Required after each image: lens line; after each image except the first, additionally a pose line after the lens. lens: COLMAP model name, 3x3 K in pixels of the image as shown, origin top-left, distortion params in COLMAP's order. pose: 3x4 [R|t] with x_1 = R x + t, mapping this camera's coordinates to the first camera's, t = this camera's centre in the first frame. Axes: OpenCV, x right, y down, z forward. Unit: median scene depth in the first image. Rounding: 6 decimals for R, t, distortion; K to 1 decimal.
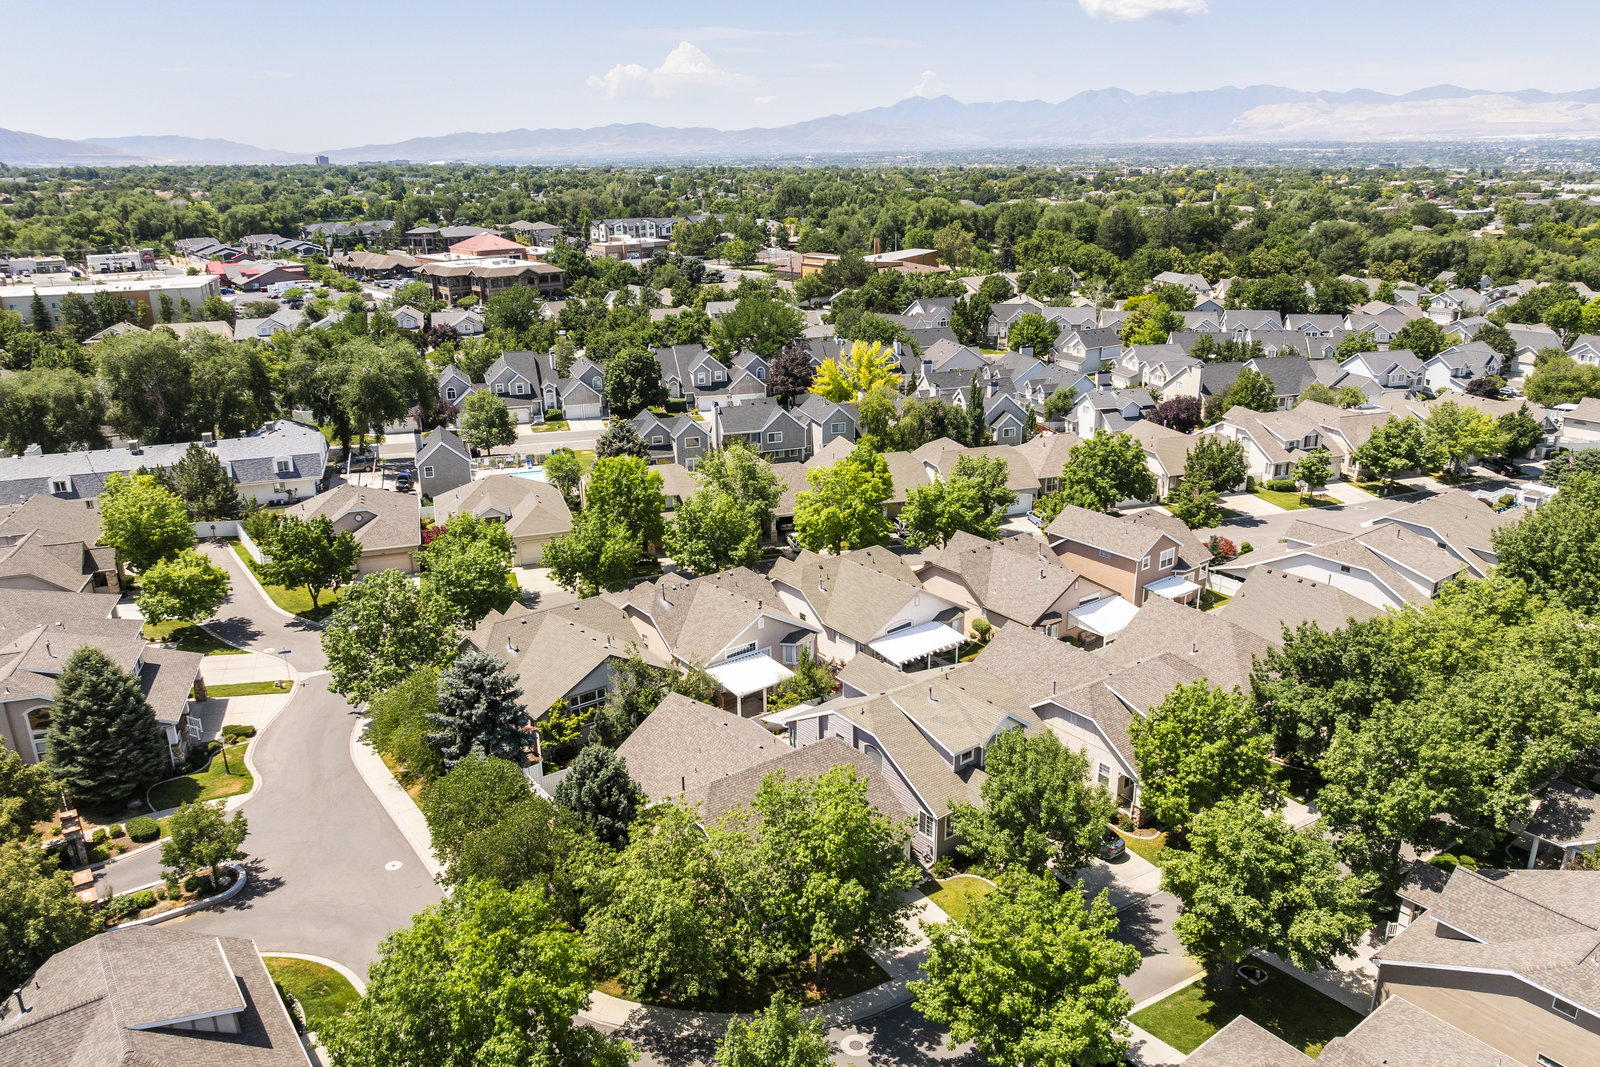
lens RADIAL K [[1130.2, 0, 800.0], [0, 1130.2, 533.5], [0, 0, 1]] dist [-0.041795, 0.008631]
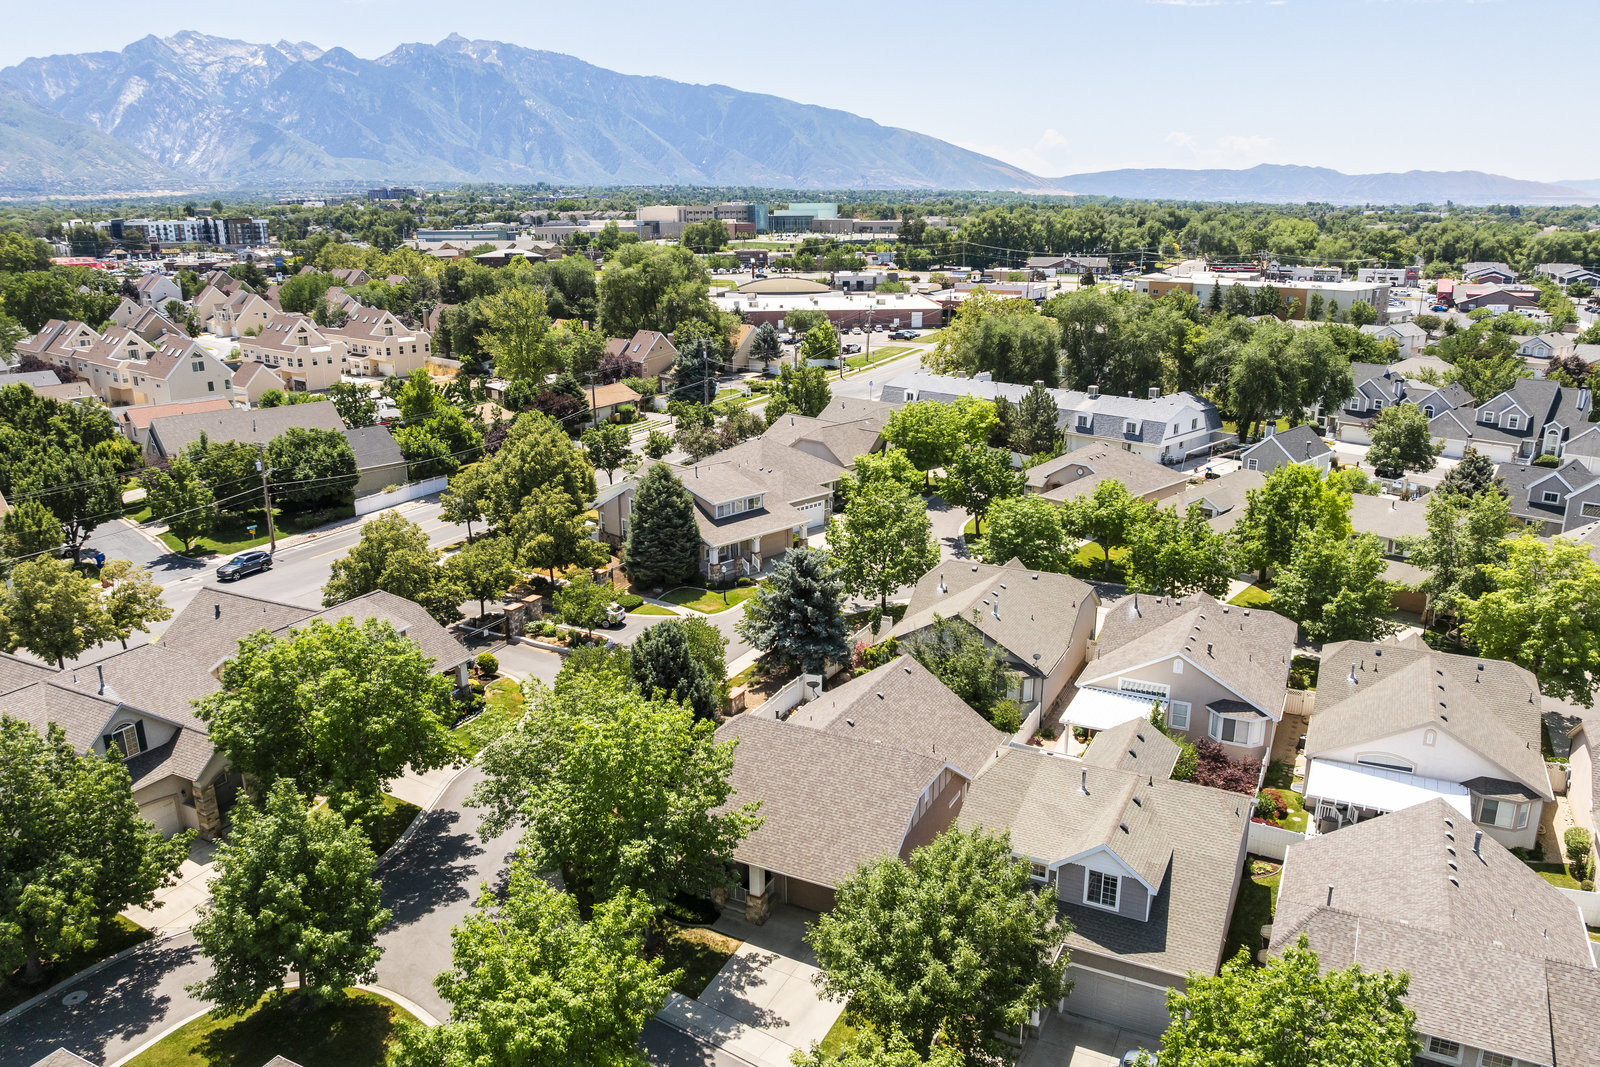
lens RADIAL K [[1130.2, 0, 800.0], [0, 1130.2, 533.5], [0, 0, 1]] dist [-0.041795, 0.008631]
pose [[0.443996, 0.254051, -0.859259, 0.296219], [-0.281553, 0.949947, 0.135381, -0.021879], [0.850644, 0.181818, 0.493302, 0.246386]]
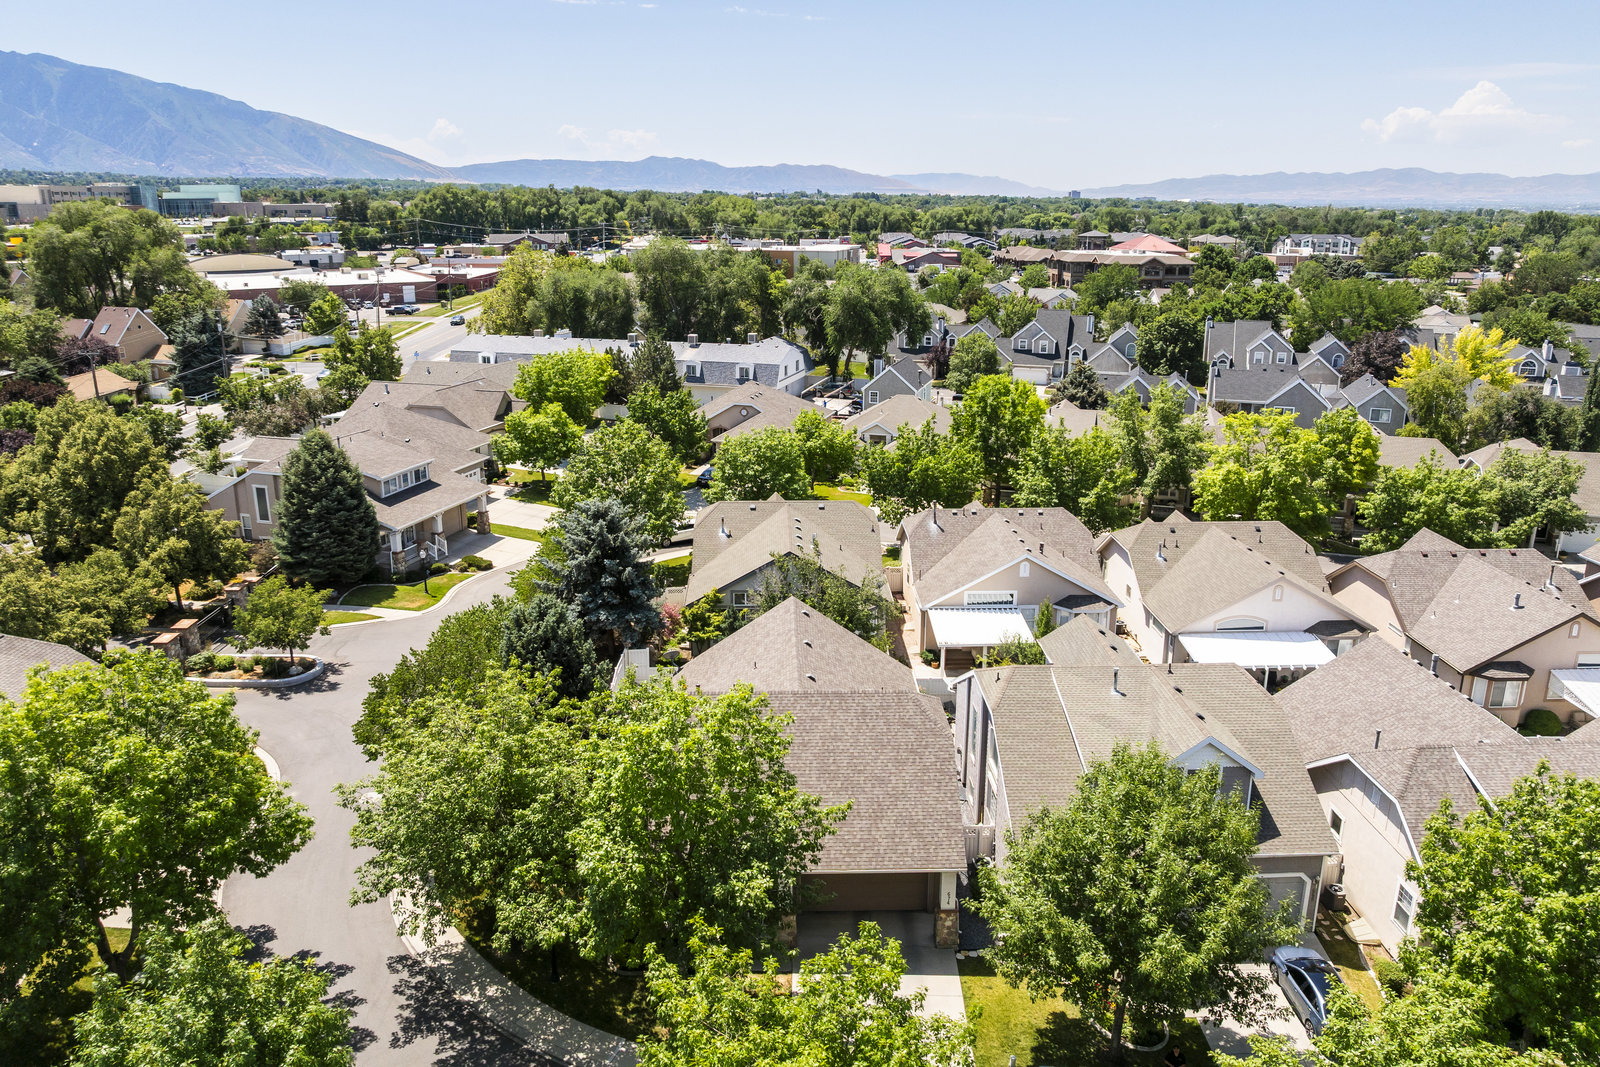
lens RADIAL K [[1130.2, 0, 807.8], [0, 1130.2, 508.4], [0, 0, 1]] dist [-0.037932, -0.003288]
pose [[0.819817, 0.165947, -0.548053, 0.151681], [-0.193801, 0.981015, 0.007144, 0.039081], [0.538833, 0.100356, 0.836413, 0.191316]]
